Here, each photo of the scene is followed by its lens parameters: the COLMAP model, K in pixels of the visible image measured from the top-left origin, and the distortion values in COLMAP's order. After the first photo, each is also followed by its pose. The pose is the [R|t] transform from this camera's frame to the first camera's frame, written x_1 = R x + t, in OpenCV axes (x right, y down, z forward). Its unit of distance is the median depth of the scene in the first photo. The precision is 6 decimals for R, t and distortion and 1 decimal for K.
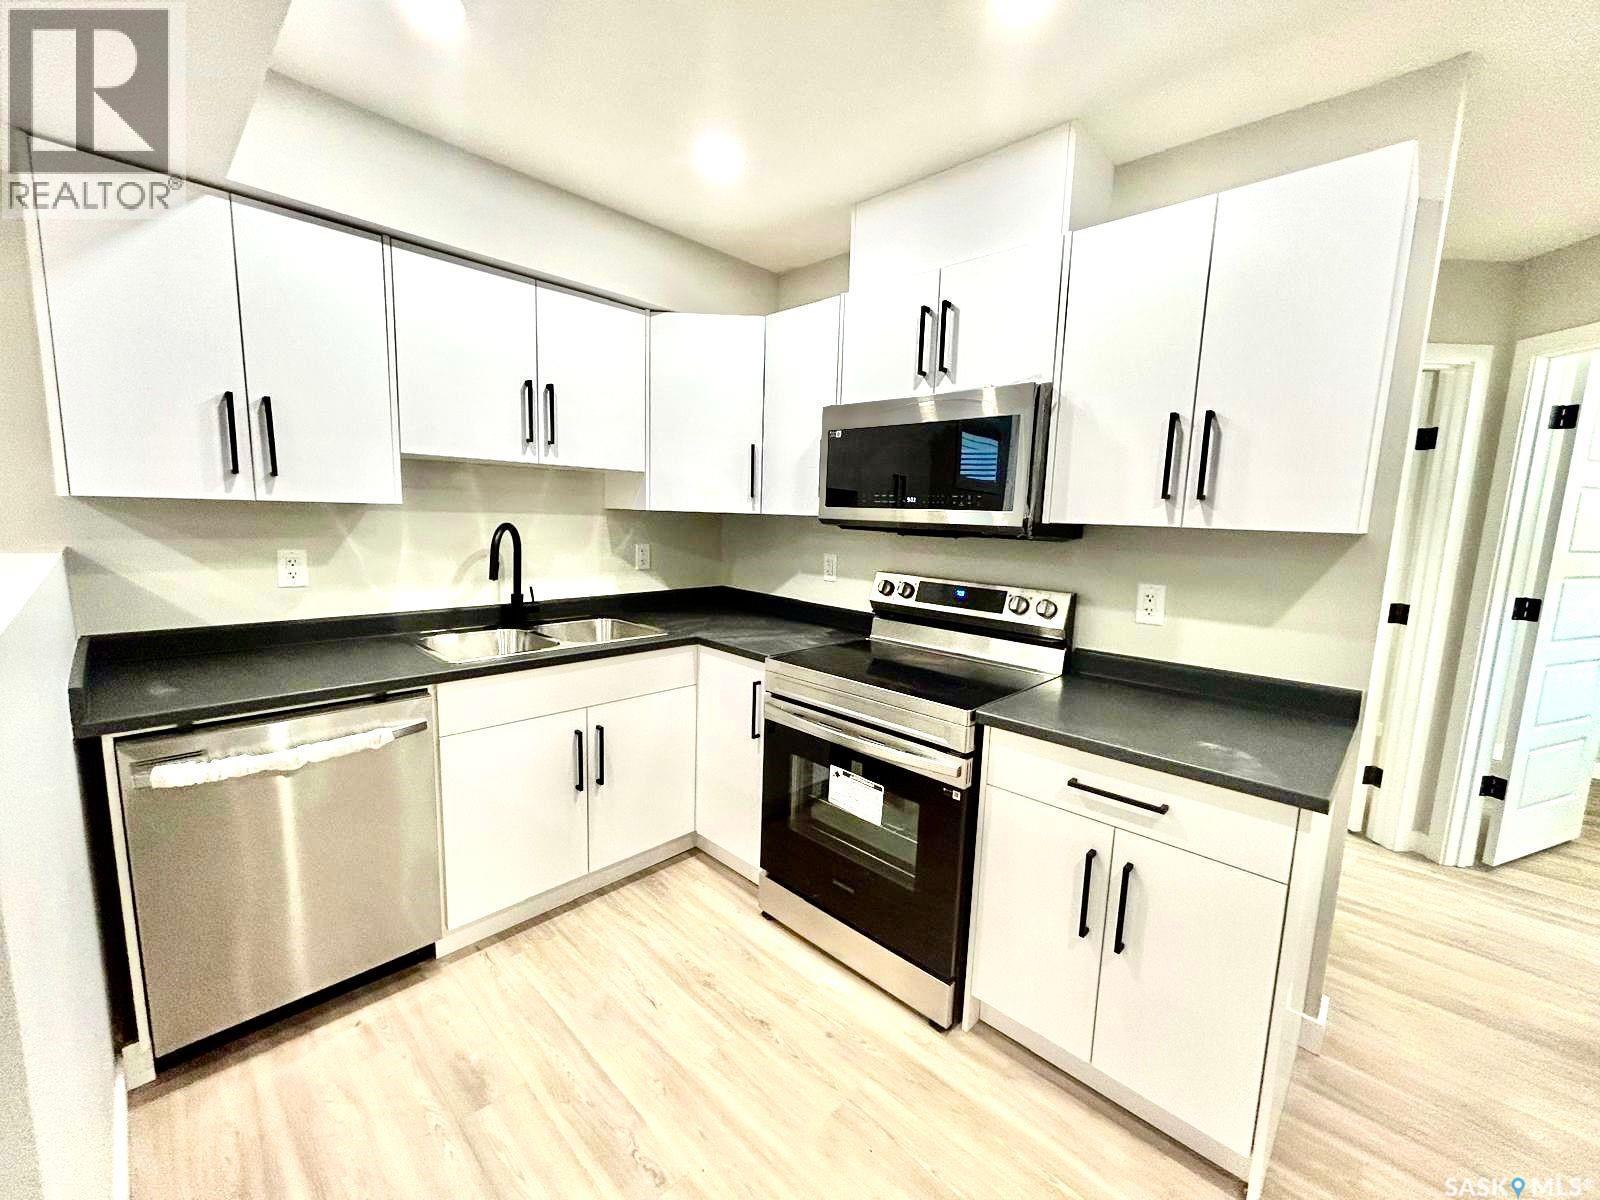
lens RADIAL K [[647.5, 0, 800.0], [0, 647.5, 600.0], [0, 0, 1]] dist [-0.000696, 0.000804]
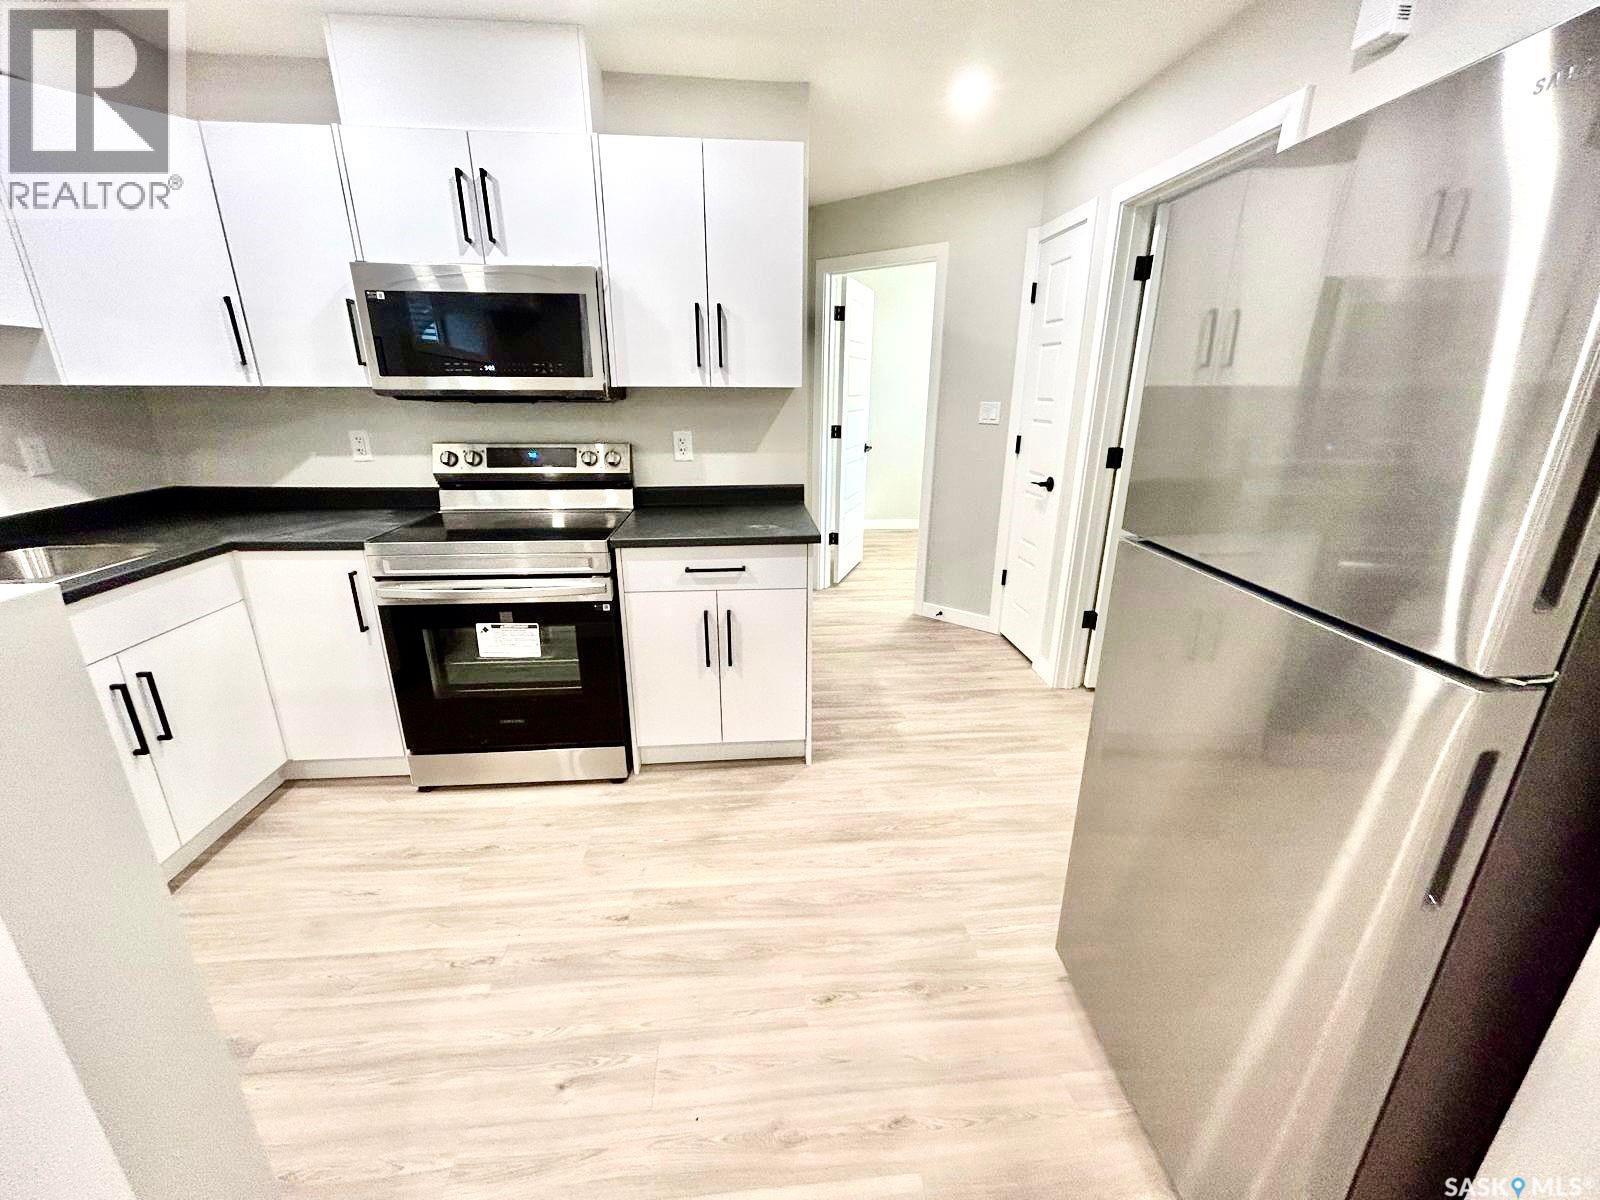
lens RADIAL K [[647.5, 0, 800.0], [0, 647.5, 600.0], [0, 0, 1]] dist [-0.000696, 0.000804]
pose [[0.653871, -0.262607, 0.709570, -0.347983], [0.118981, 0.961854, 0.246334, 0.011640], [-0.747192, -0.076646, 0.660174, -0.121995]]
